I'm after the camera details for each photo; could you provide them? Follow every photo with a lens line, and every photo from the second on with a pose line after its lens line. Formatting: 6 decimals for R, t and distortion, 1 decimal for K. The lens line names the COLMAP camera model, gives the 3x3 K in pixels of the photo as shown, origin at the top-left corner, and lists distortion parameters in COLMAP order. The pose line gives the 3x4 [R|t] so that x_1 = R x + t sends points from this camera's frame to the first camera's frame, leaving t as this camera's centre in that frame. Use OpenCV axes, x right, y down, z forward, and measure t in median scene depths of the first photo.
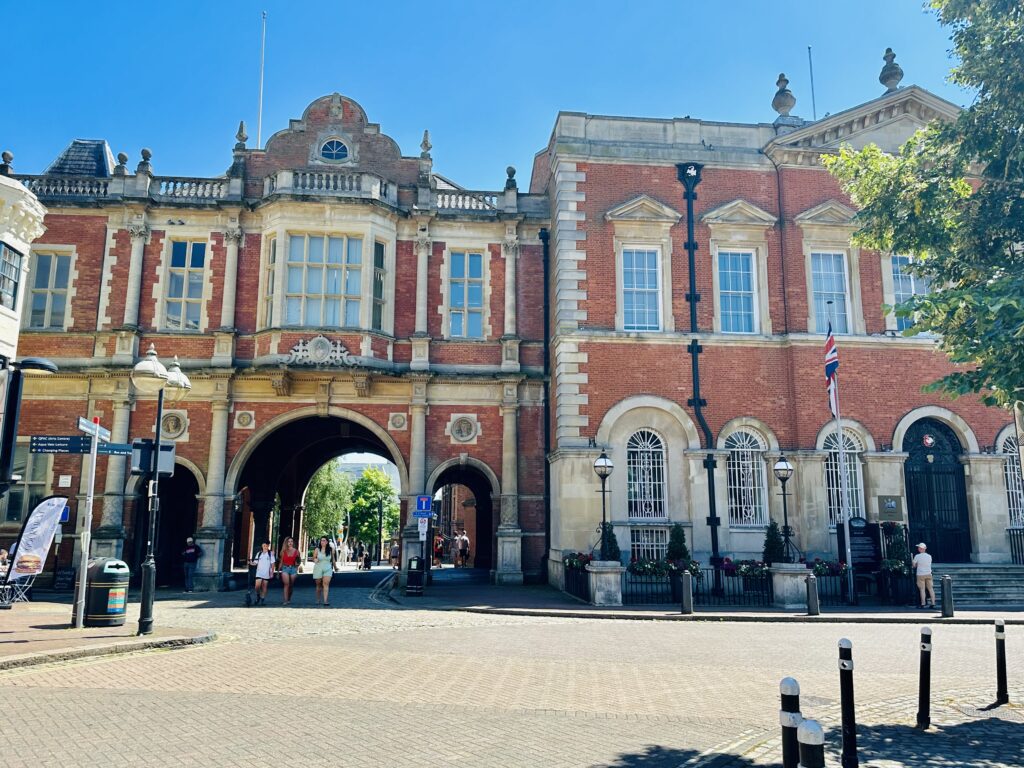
lens RADIAL K [[779.1, 0, 524.5], [0, 779.1, 390.1], [0, 0, 1]] dist [0.165998, -0.299196]
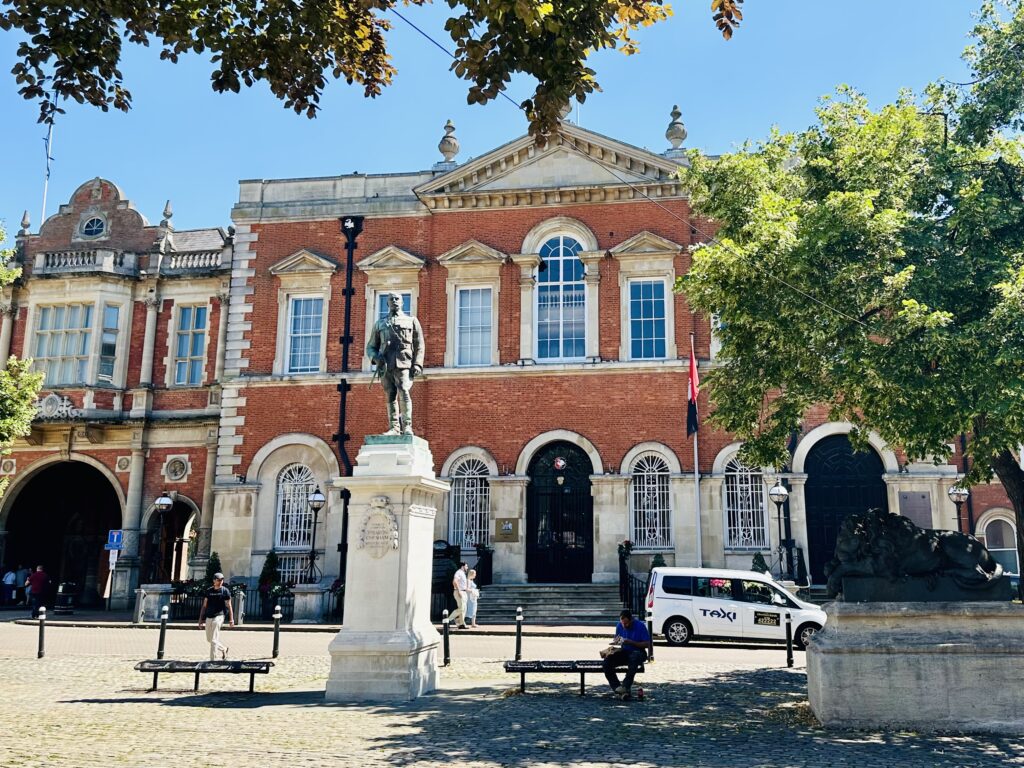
lens RADIAL K [[974.2, 0, 606.1], [0, 974.2, 337.9], [0, 0, 1]] dist [0.169618, -0.329291]
pose [[0.968379, -0.064218, -0.241079, 0.872802], [0.053850, 0.997328, -0.049359, -0.033017], [0.243604, 0.034816, 0.969250, -0.226617]]
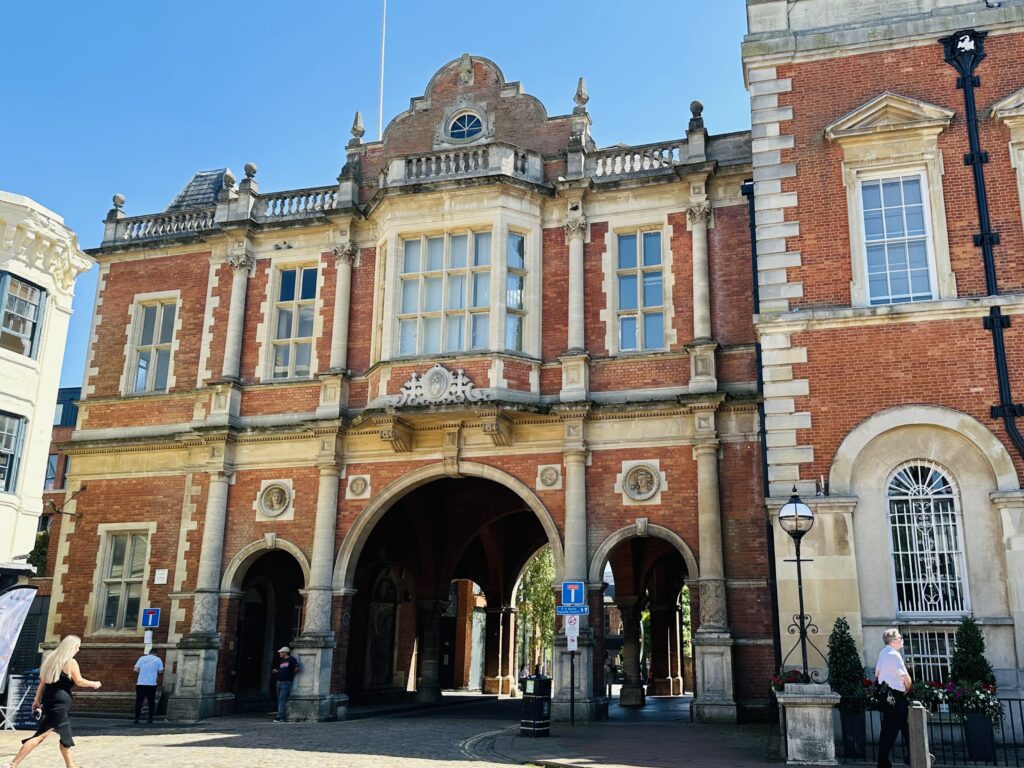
lens RADIAL K [[925.3, 0, 588.2], [0, 925.3, 402.5], [0, 0, 1]] dist [0.189522, -0.405539]
pose [[0.942815, -0.088577, -0.321330, 0.145403], [0.062386, 0.993901, -0.090930, 0.051638], [0.327425, 0.065684, 0.942591, 0.223883]]
